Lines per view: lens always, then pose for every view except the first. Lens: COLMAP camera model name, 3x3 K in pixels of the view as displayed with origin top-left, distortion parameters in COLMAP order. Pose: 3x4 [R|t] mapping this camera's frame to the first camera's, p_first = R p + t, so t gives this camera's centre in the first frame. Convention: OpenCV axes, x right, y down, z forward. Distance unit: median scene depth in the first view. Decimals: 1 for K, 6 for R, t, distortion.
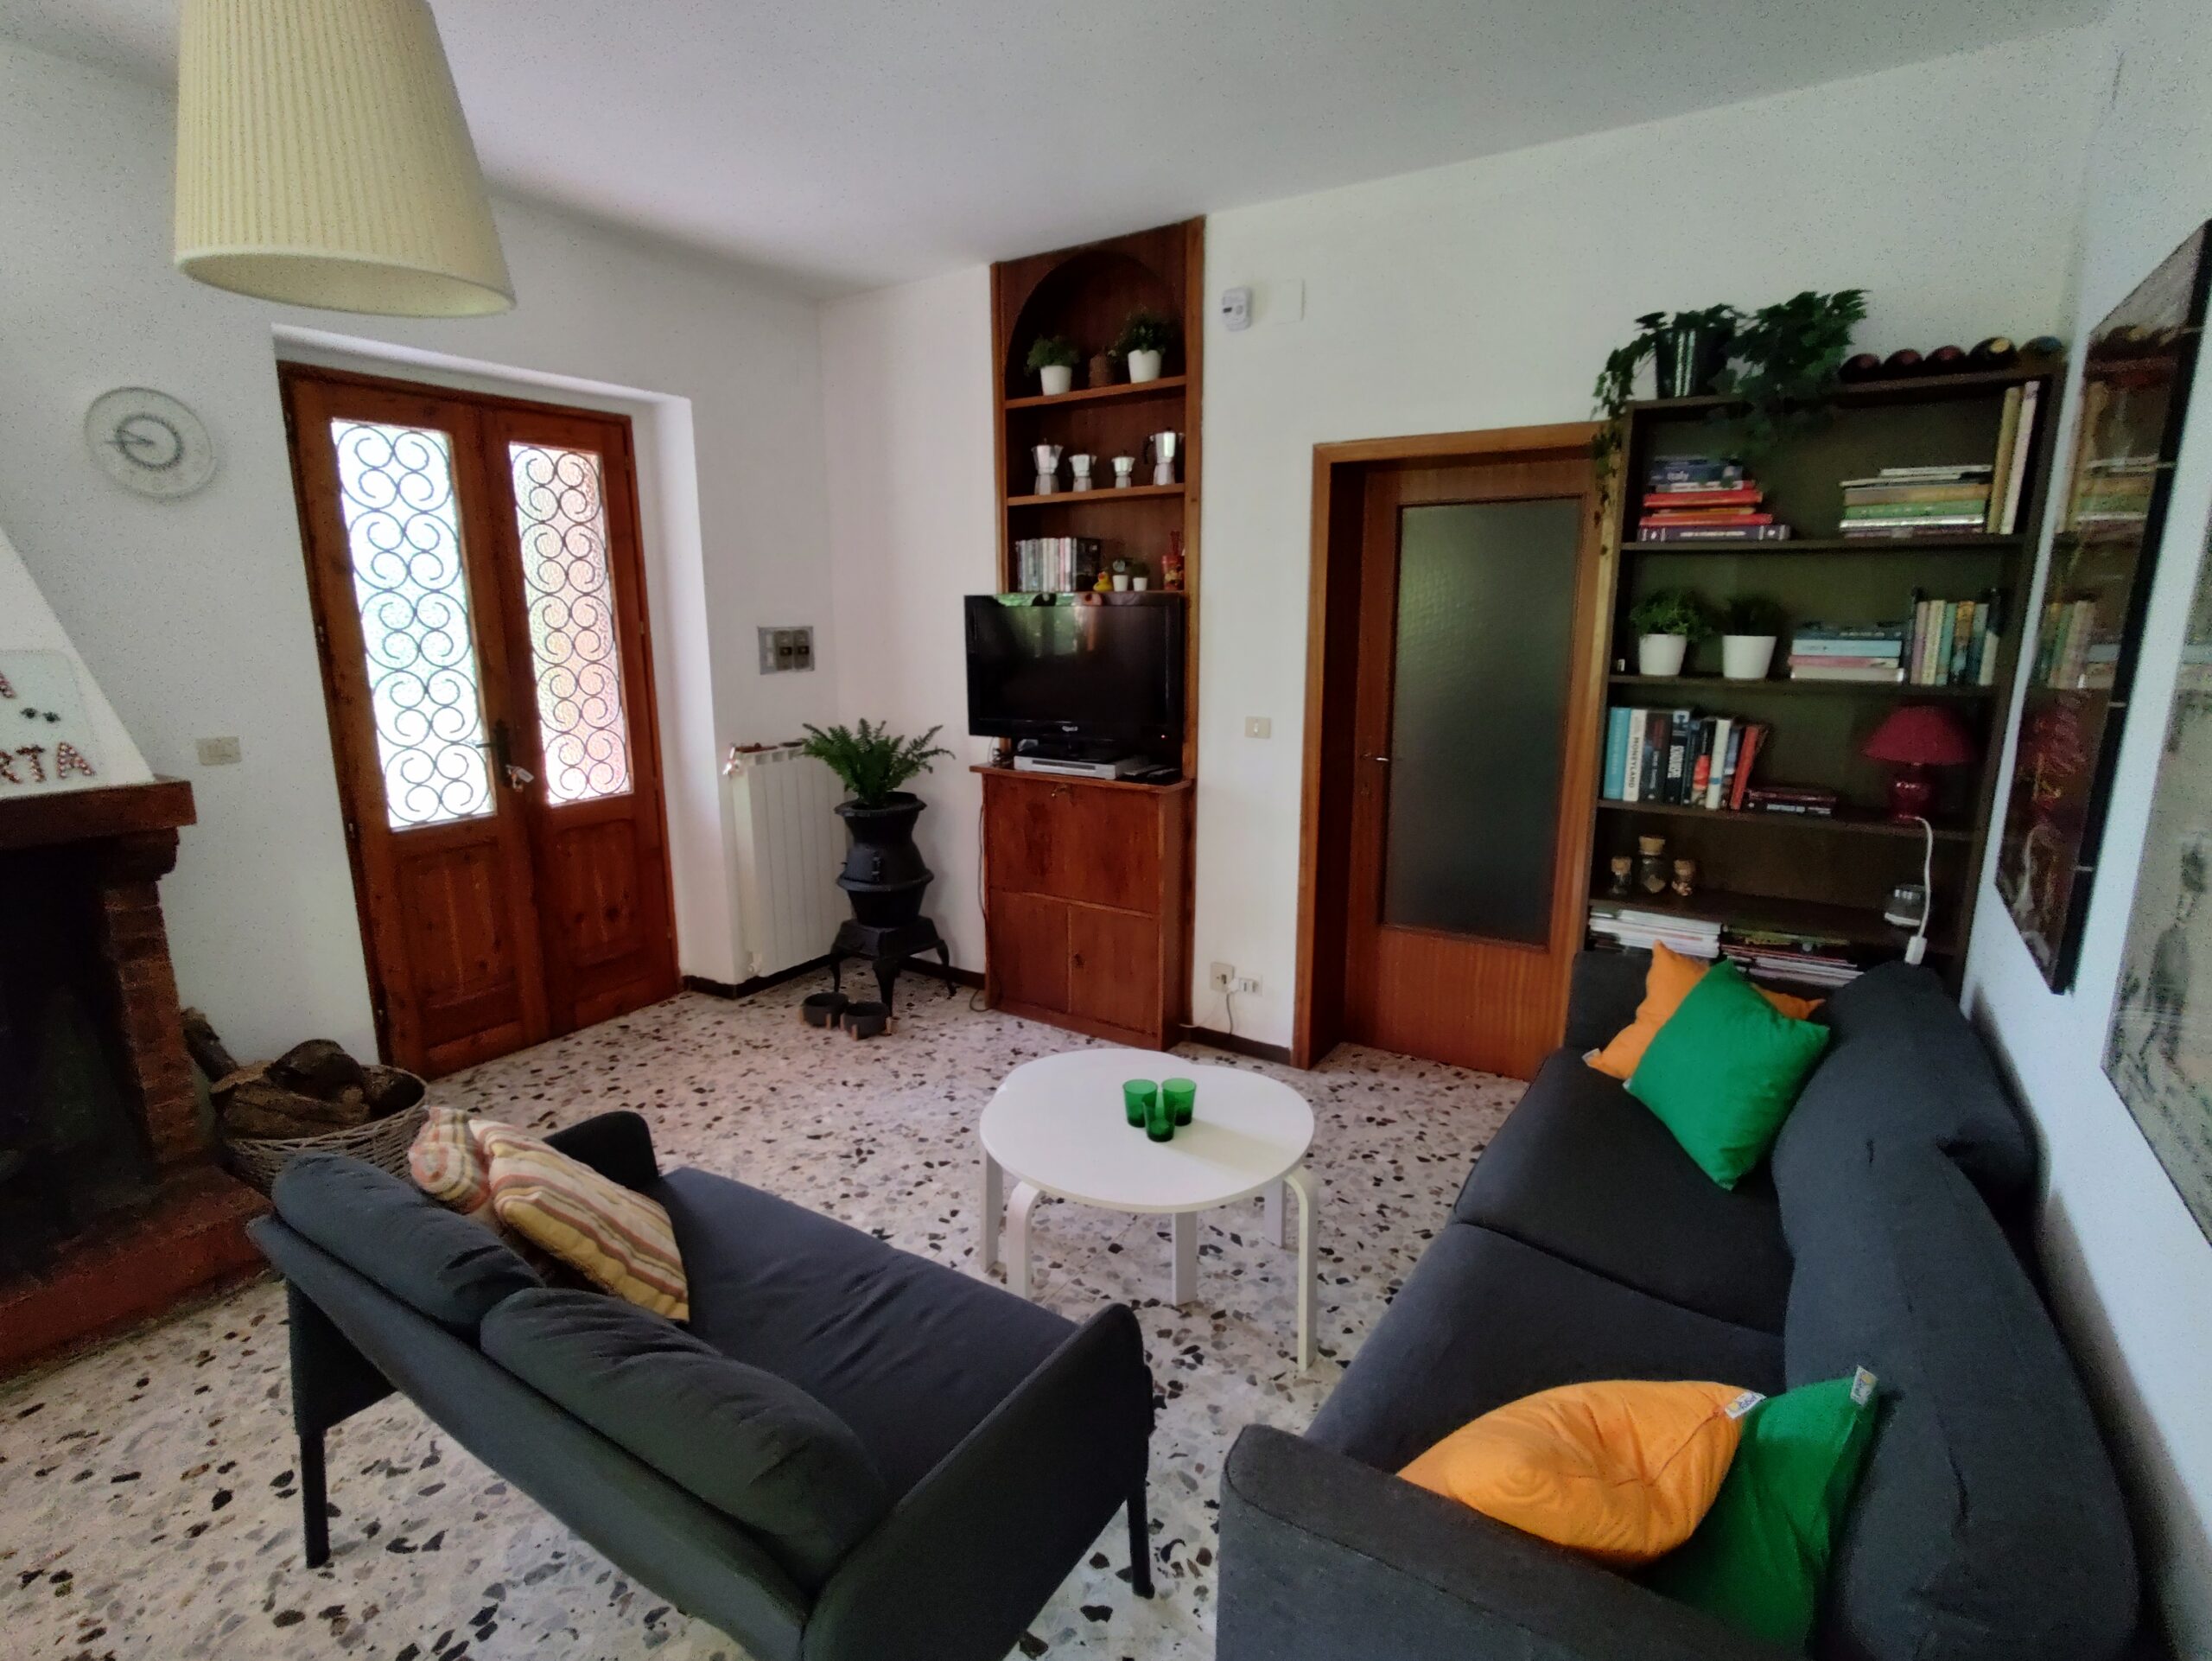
lens RADIAL K [[1093.8, 0, 1111.4], [0, 1093.8, 826.6], [0, 0, 1]] dist [-0.003768, 0.003328]
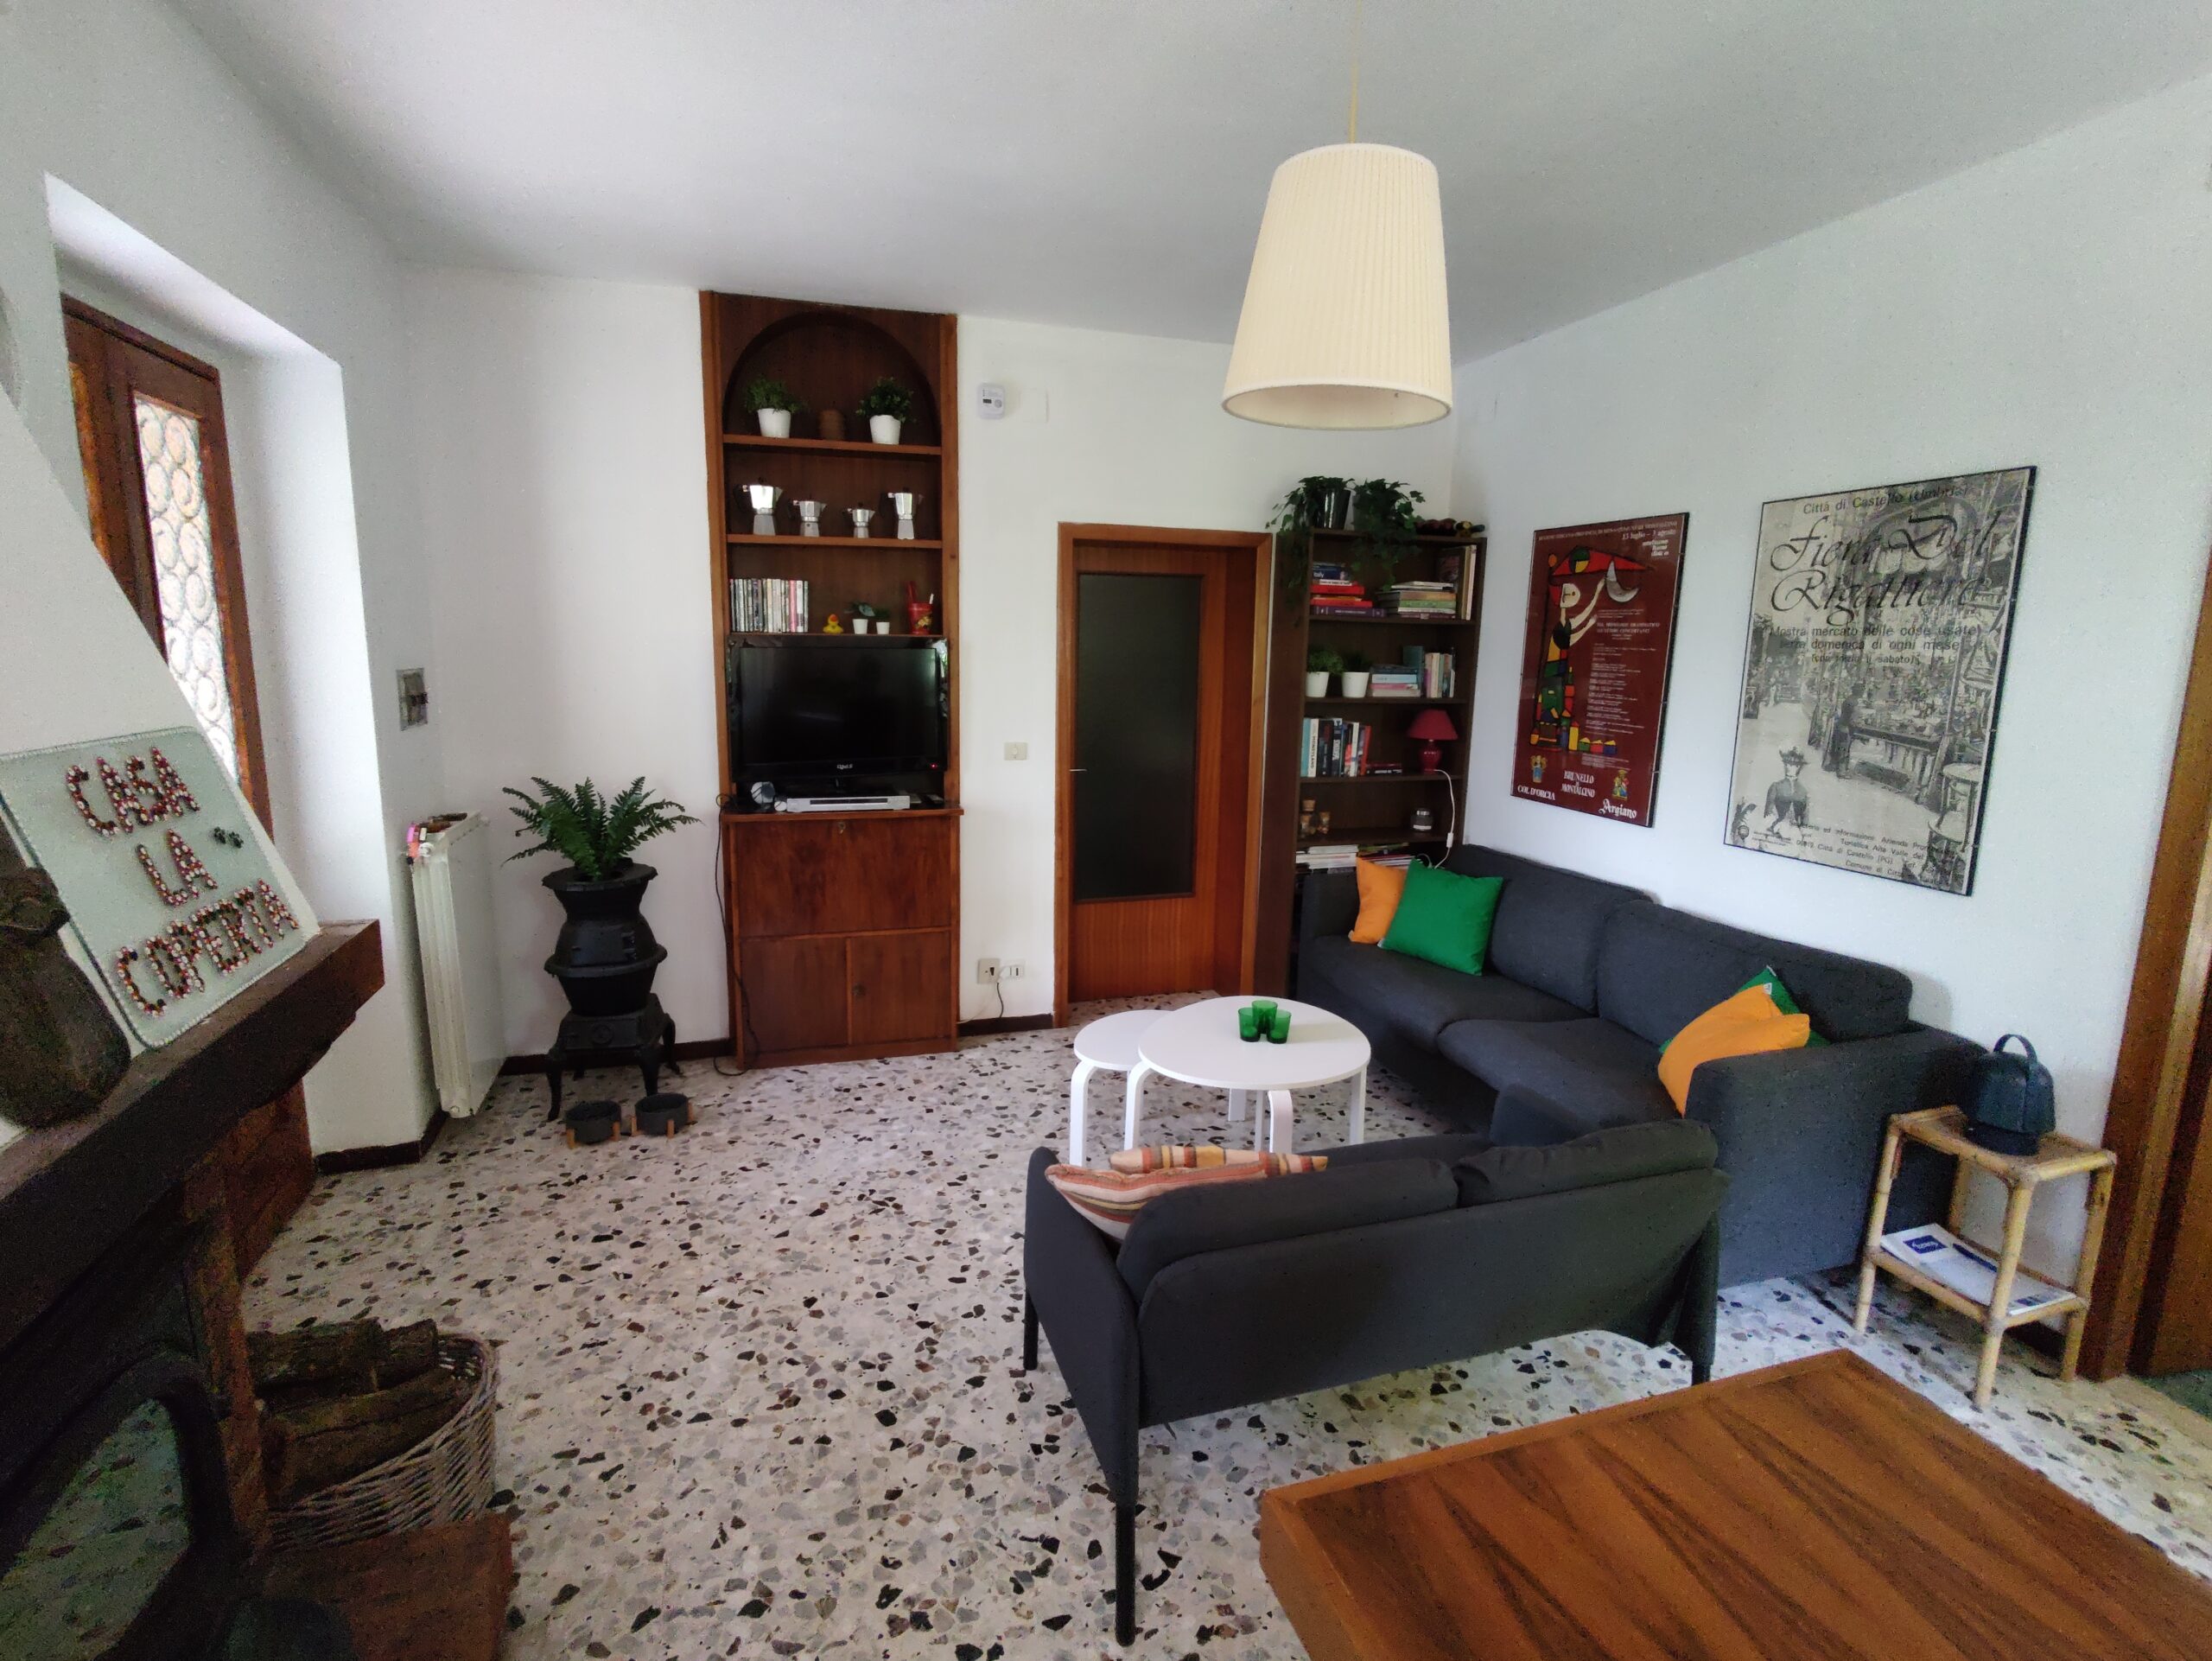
lens RADIAL K [[1073.7, 0, 1099.9], [0, 1073.7, 830.6], [0, 0, 1]] dist [-0.004219, 0.000942]
pose [[0.641825, -0.121221, 0.757210, -0.704386], [0.137607, 0.989605, 0.041787, -0.041447], [-0.754404, 0.077378, 0.651834, 0.174690]]
